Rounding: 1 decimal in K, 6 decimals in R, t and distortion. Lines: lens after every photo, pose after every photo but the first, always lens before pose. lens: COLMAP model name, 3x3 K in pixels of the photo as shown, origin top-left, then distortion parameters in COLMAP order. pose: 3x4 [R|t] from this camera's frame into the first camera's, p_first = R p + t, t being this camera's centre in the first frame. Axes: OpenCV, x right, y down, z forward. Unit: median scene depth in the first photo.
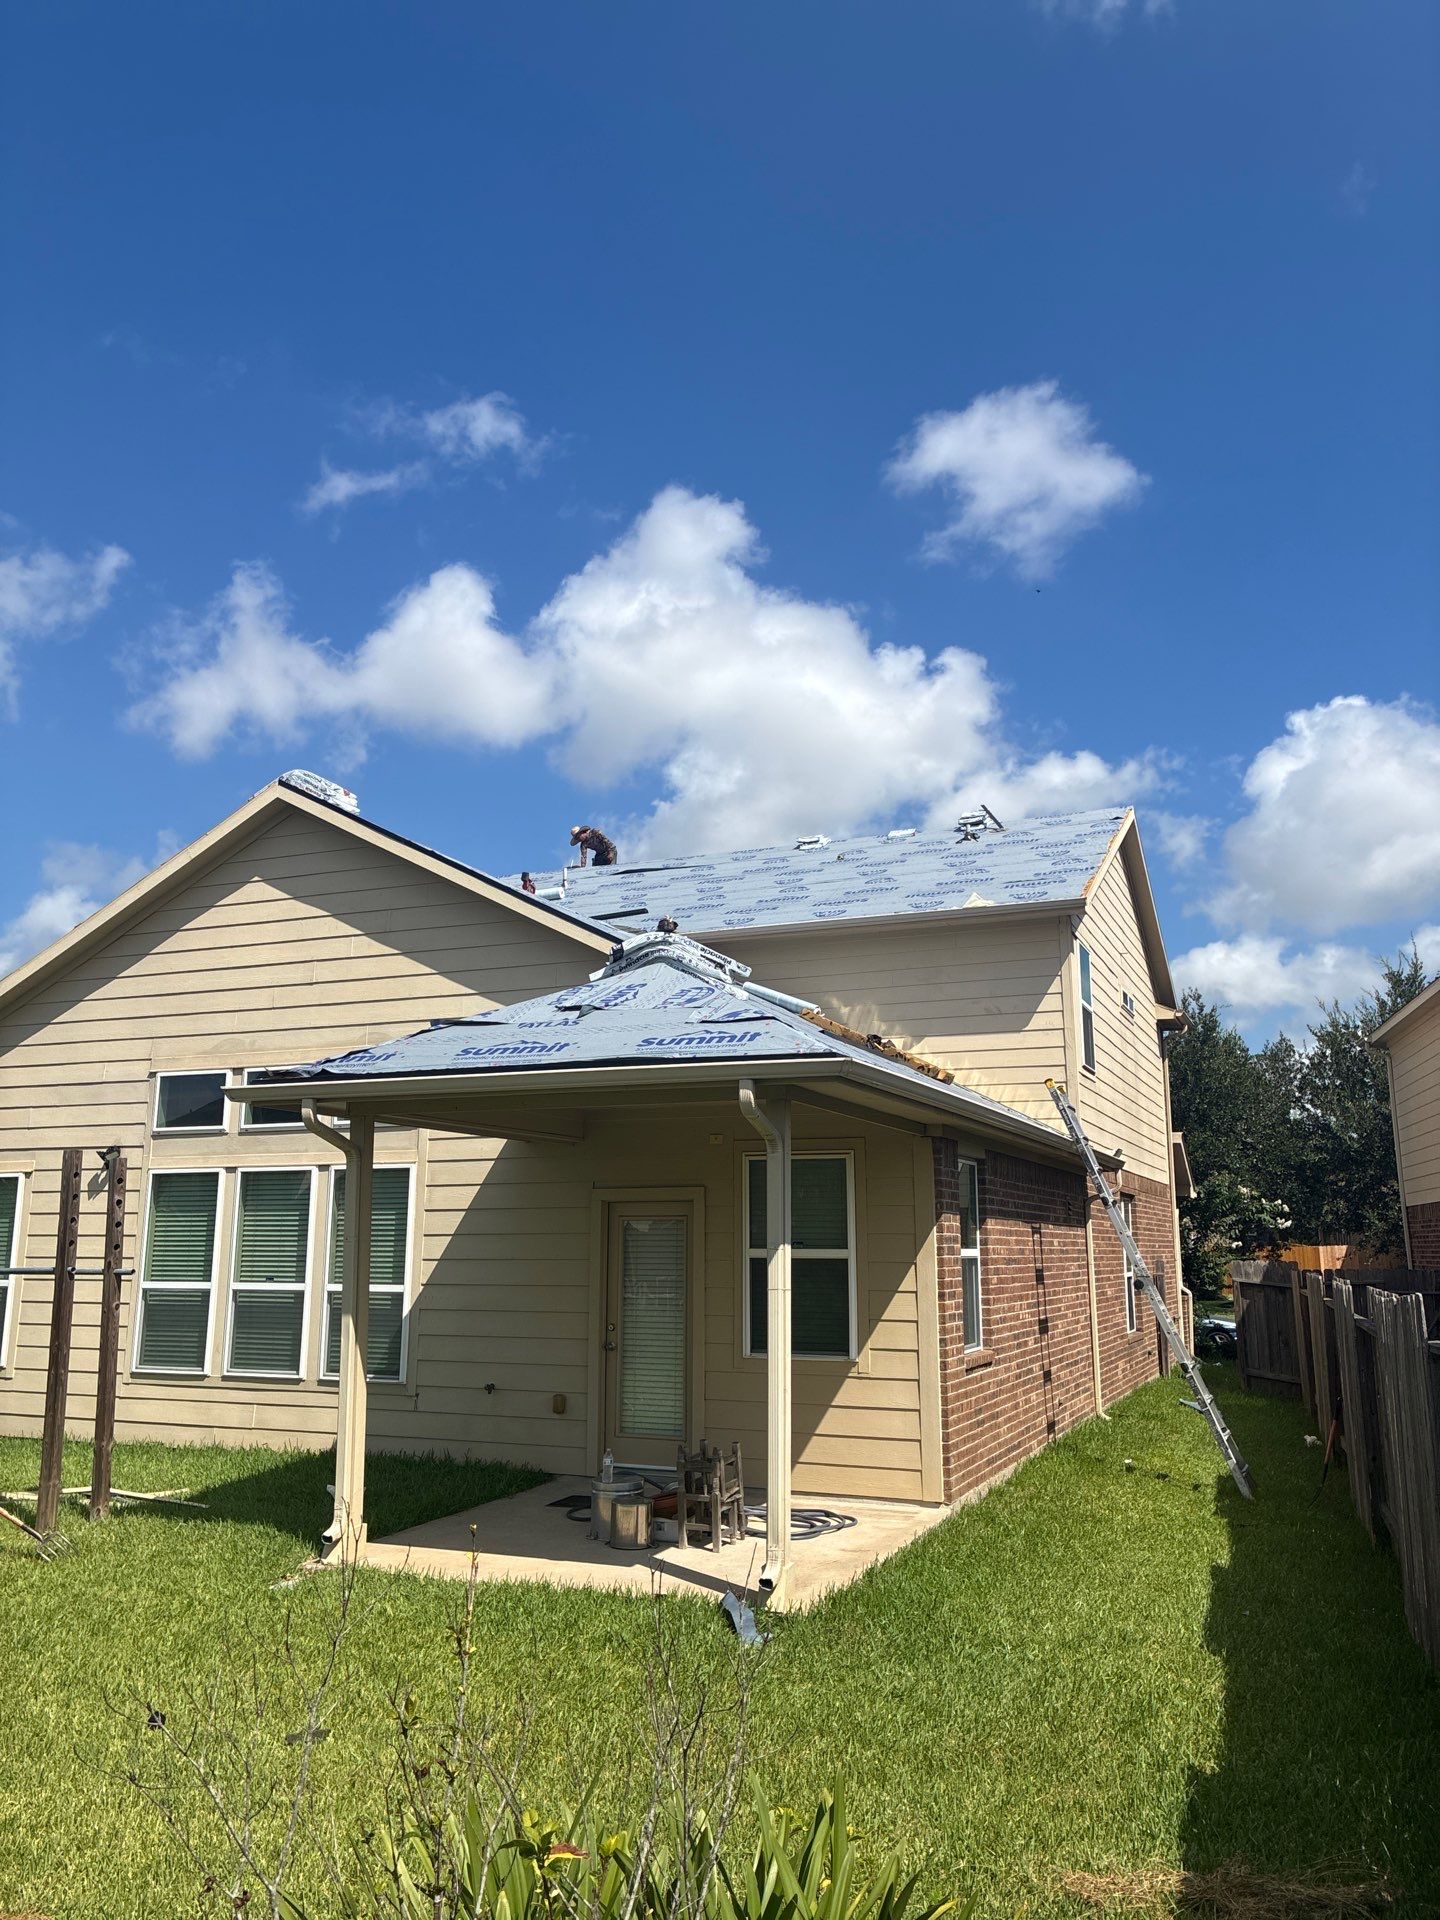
lens RADIAL K [[1482.3, 0, 721.2], [0, 1482.3, 963.7], [0, 0, 1]] dist [0.035481, -0.020009]
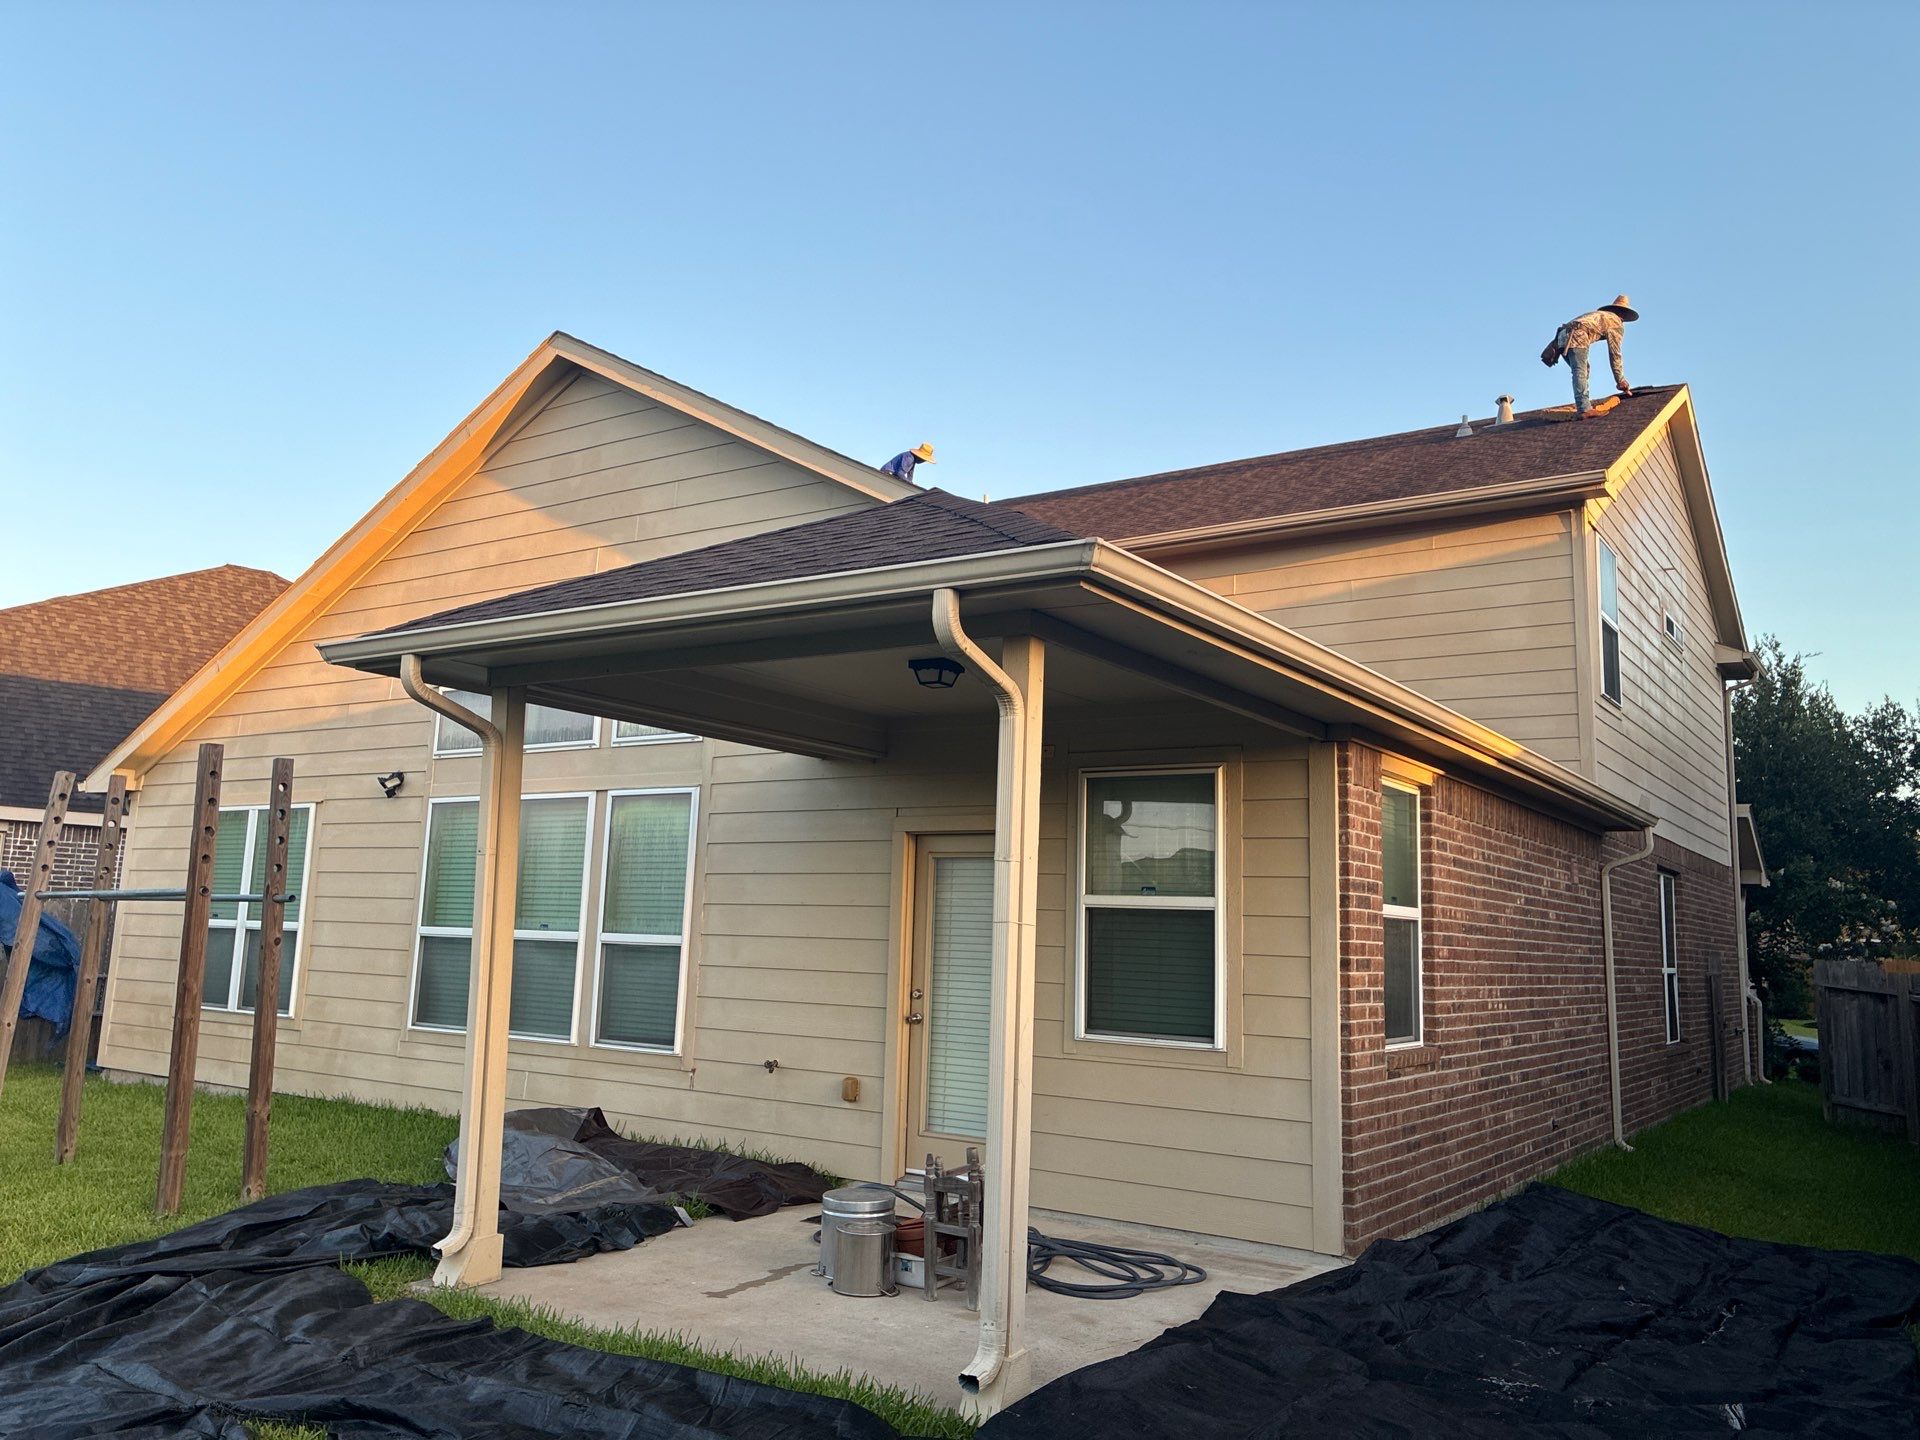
lens RADIAL K [[1482.3, 0, 958.5], [0, 1482.3, 713.6], [0, 0, 1]] dist [0.035481, -0.020009]
pose [[0.980924, 0.000364, -0.194390, 0.087654], [0.006070, 0.999453, 0.032499, 0.067569], [0.194295, -0.033059, 0.980386, 0.232377]]
